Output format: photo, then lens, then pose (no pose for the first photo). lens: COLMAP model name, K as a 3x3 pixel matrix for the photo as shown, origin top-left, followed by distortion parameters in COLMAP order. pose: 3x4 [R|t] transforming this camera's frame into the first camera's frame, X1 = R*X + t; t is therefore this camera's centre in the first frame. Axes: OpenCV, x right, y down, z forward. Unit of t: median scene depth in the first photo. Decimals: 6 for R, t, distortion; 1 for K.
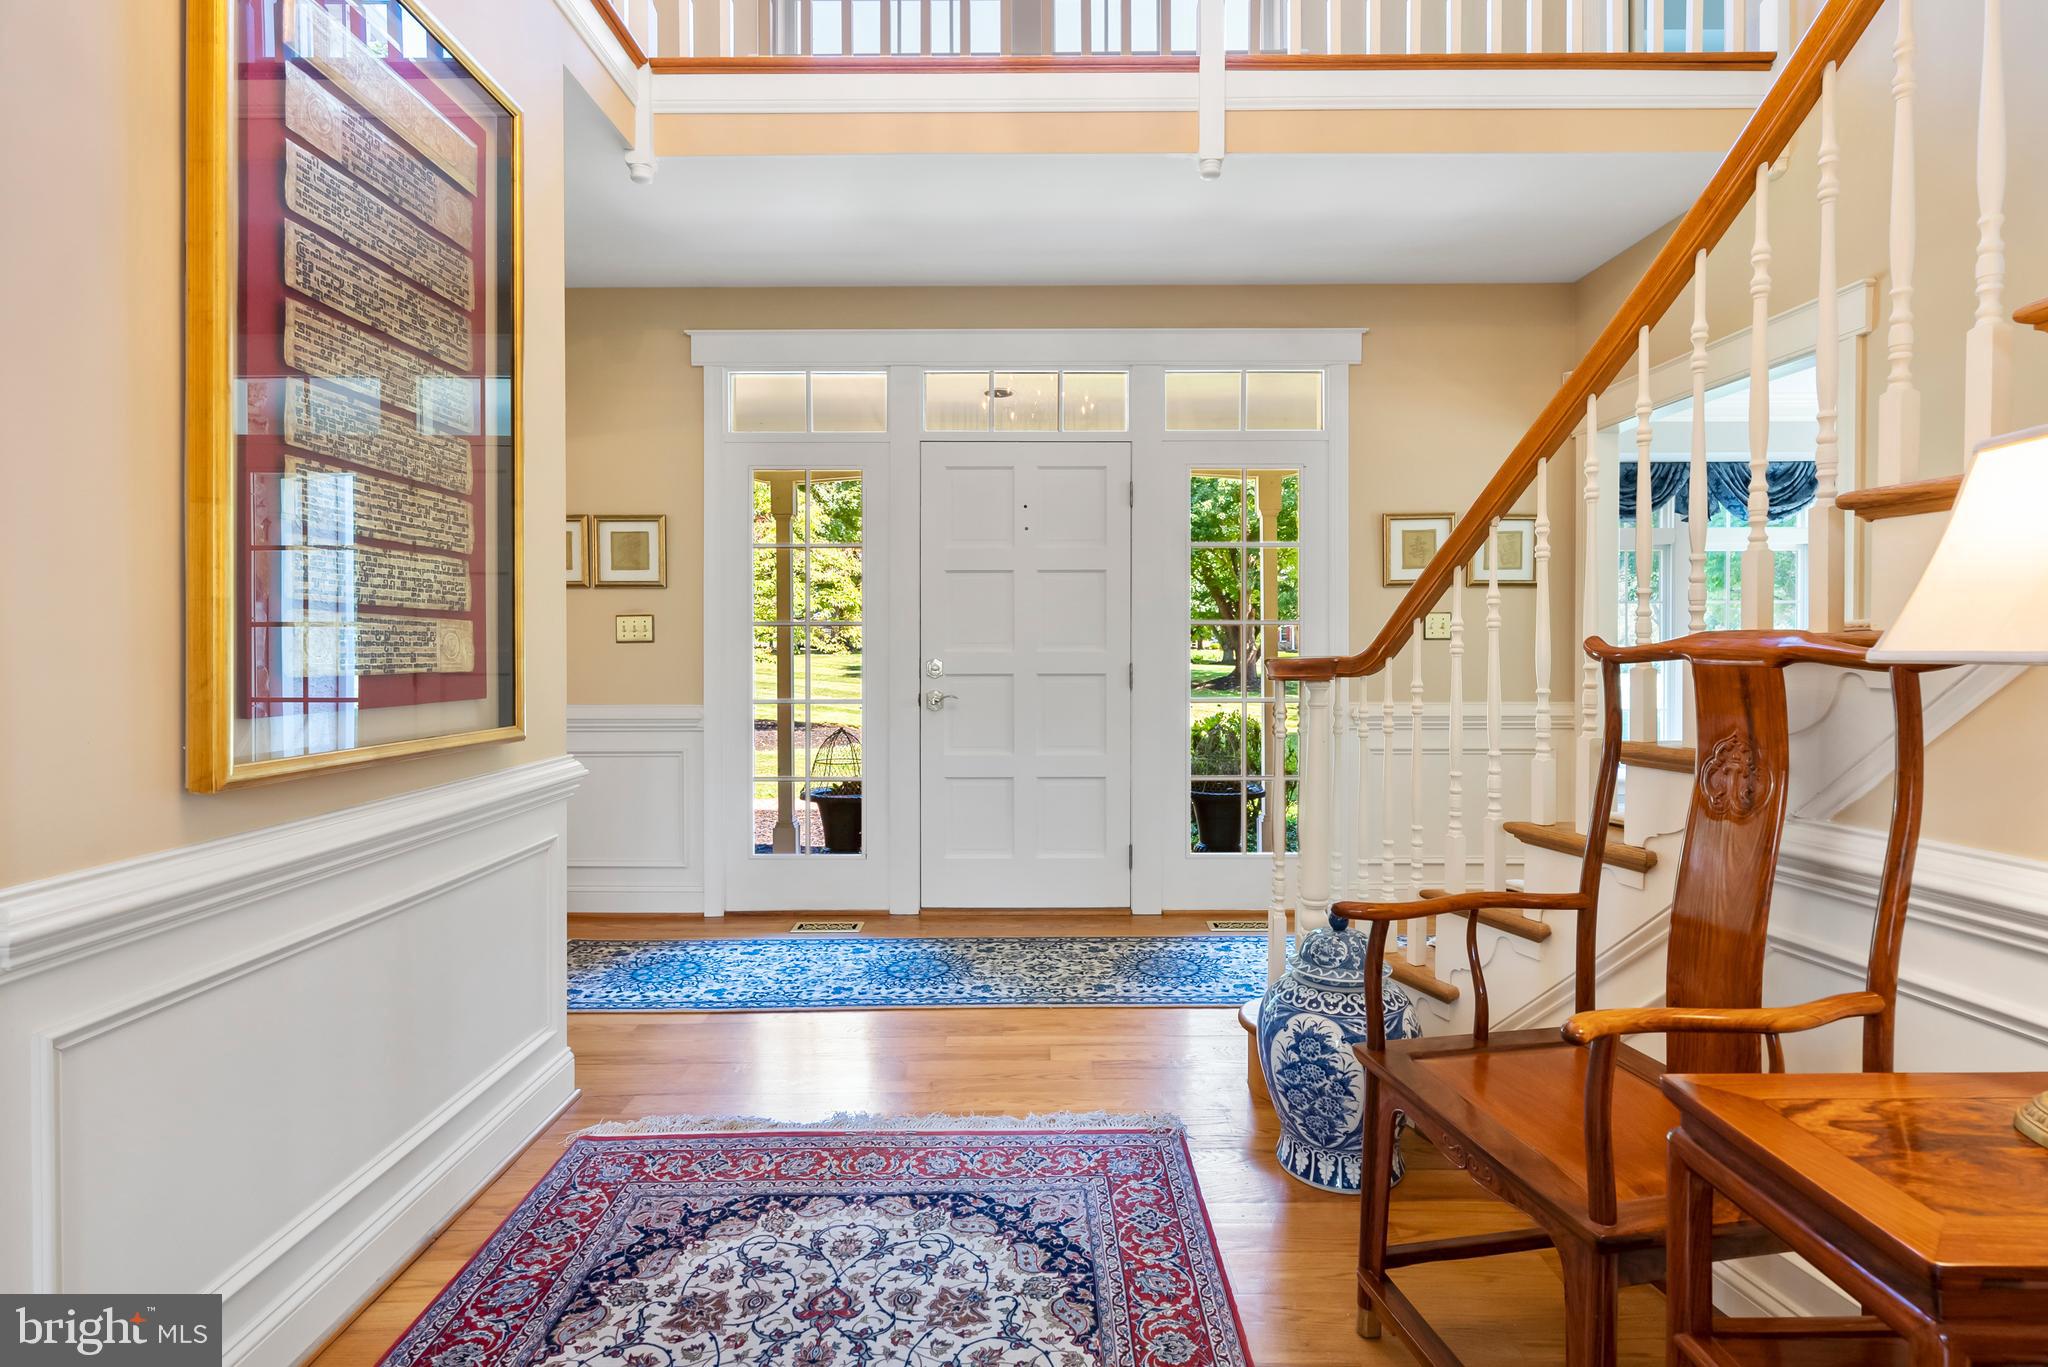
lens RADIAL K [[1020.7, 0, 1036.2], [0, 1020.7, 671.3], [0, 0, 1]] dist [-0.003070, 0.000606]
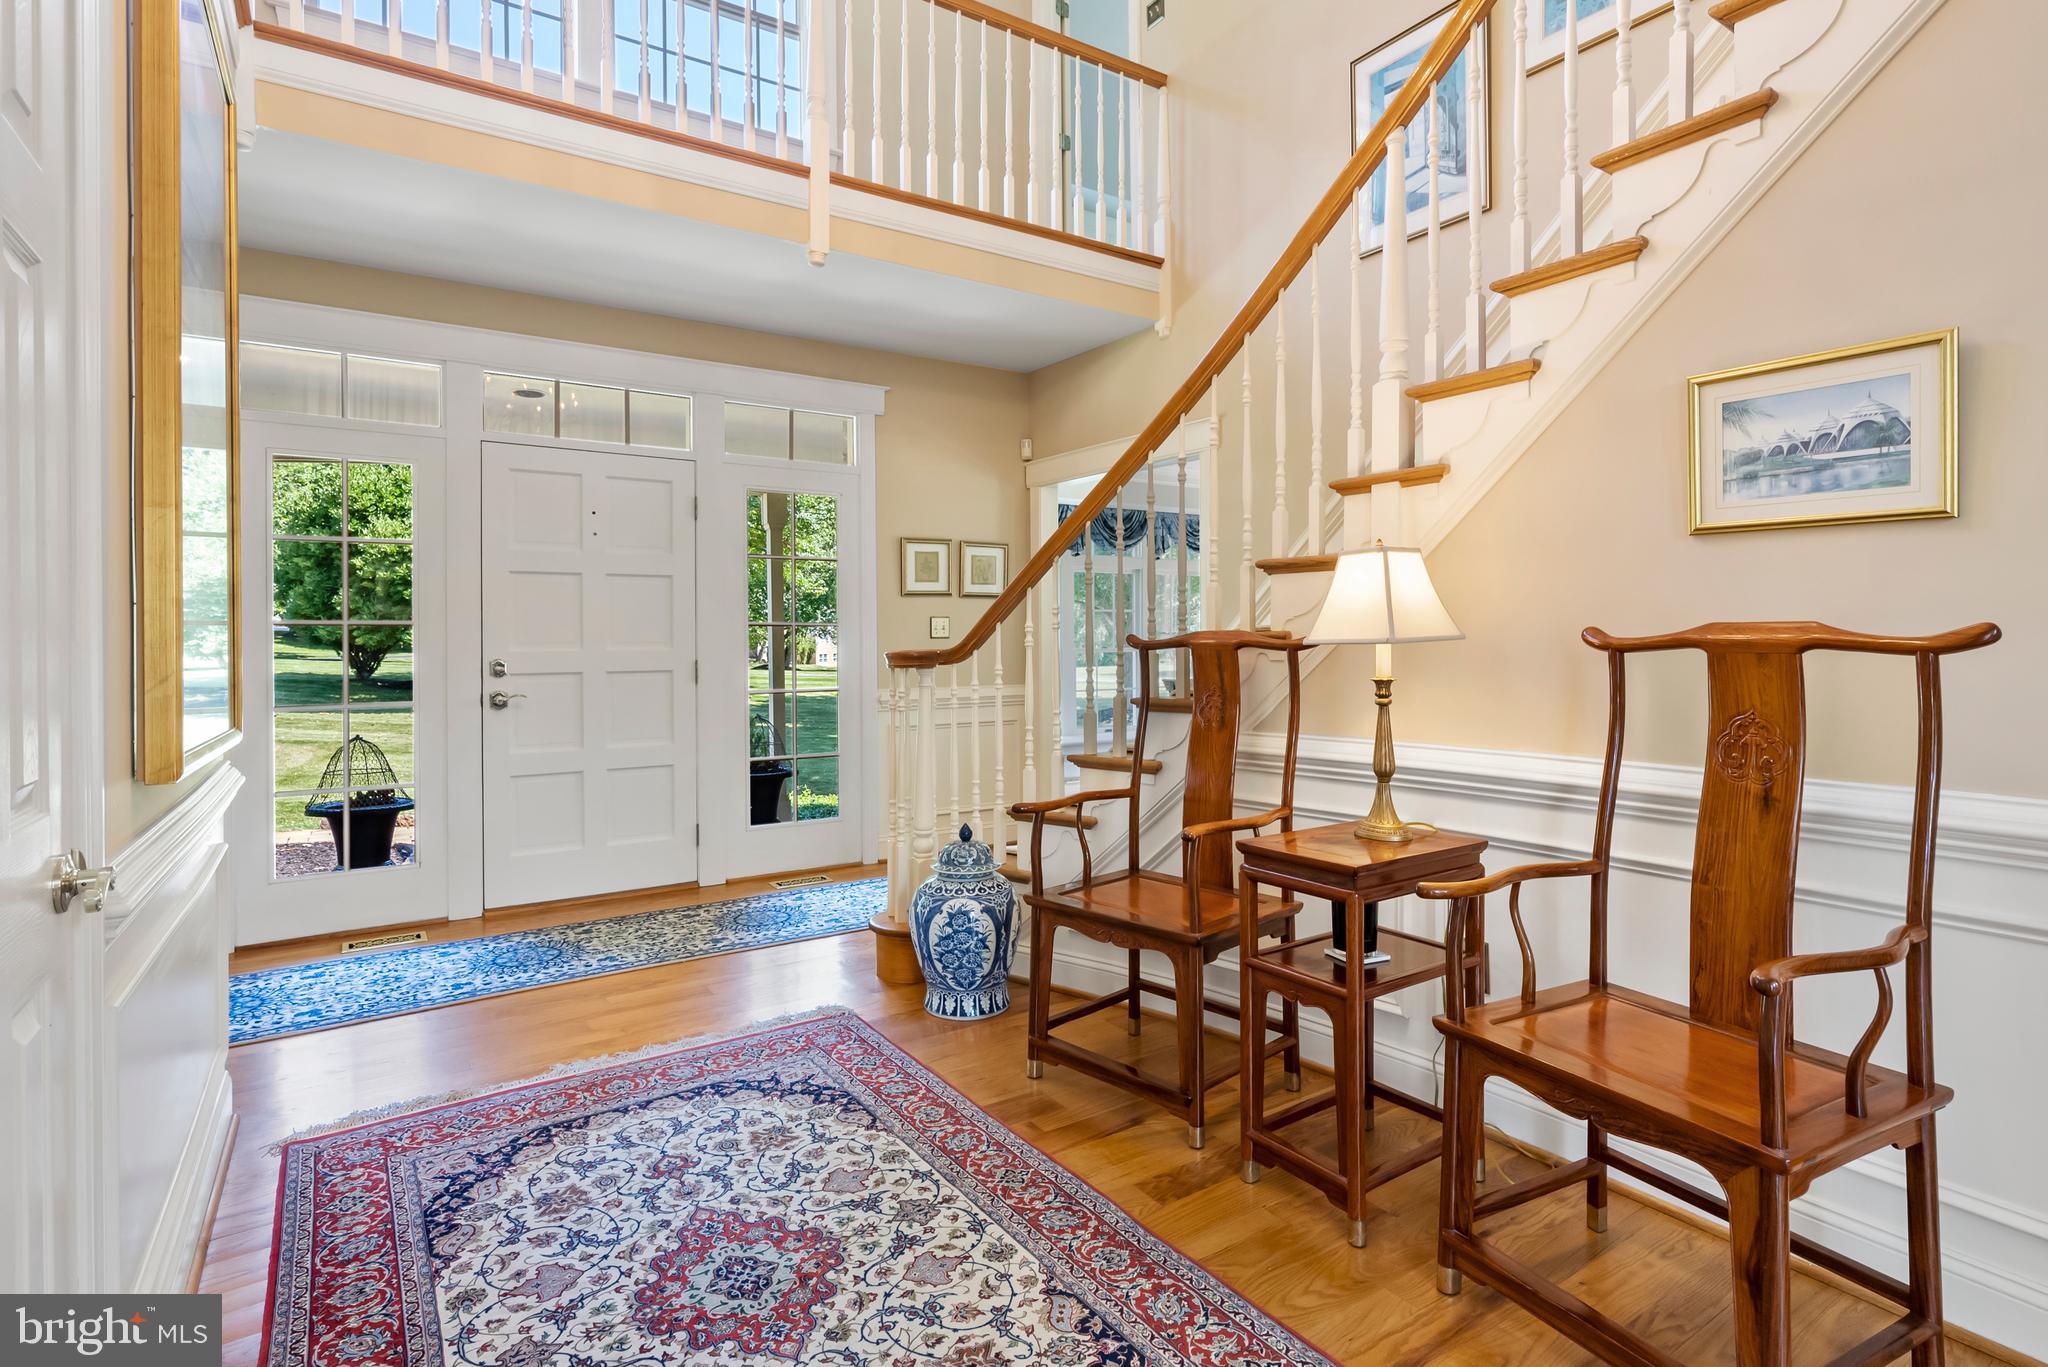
lens RADIAL K [[1020.7, 0, 1039.3], [0, 1020.7, 685.9], [0, 0, 1]] dist [-0.003070, 0.000606]
pose [[0.828329, -0.029395, 0.559471, -0.432464], [0.021348, 0.999553, 0.020910, 0.009689], [-0.559836, -0.005377, 0.828586, -0.251605]]
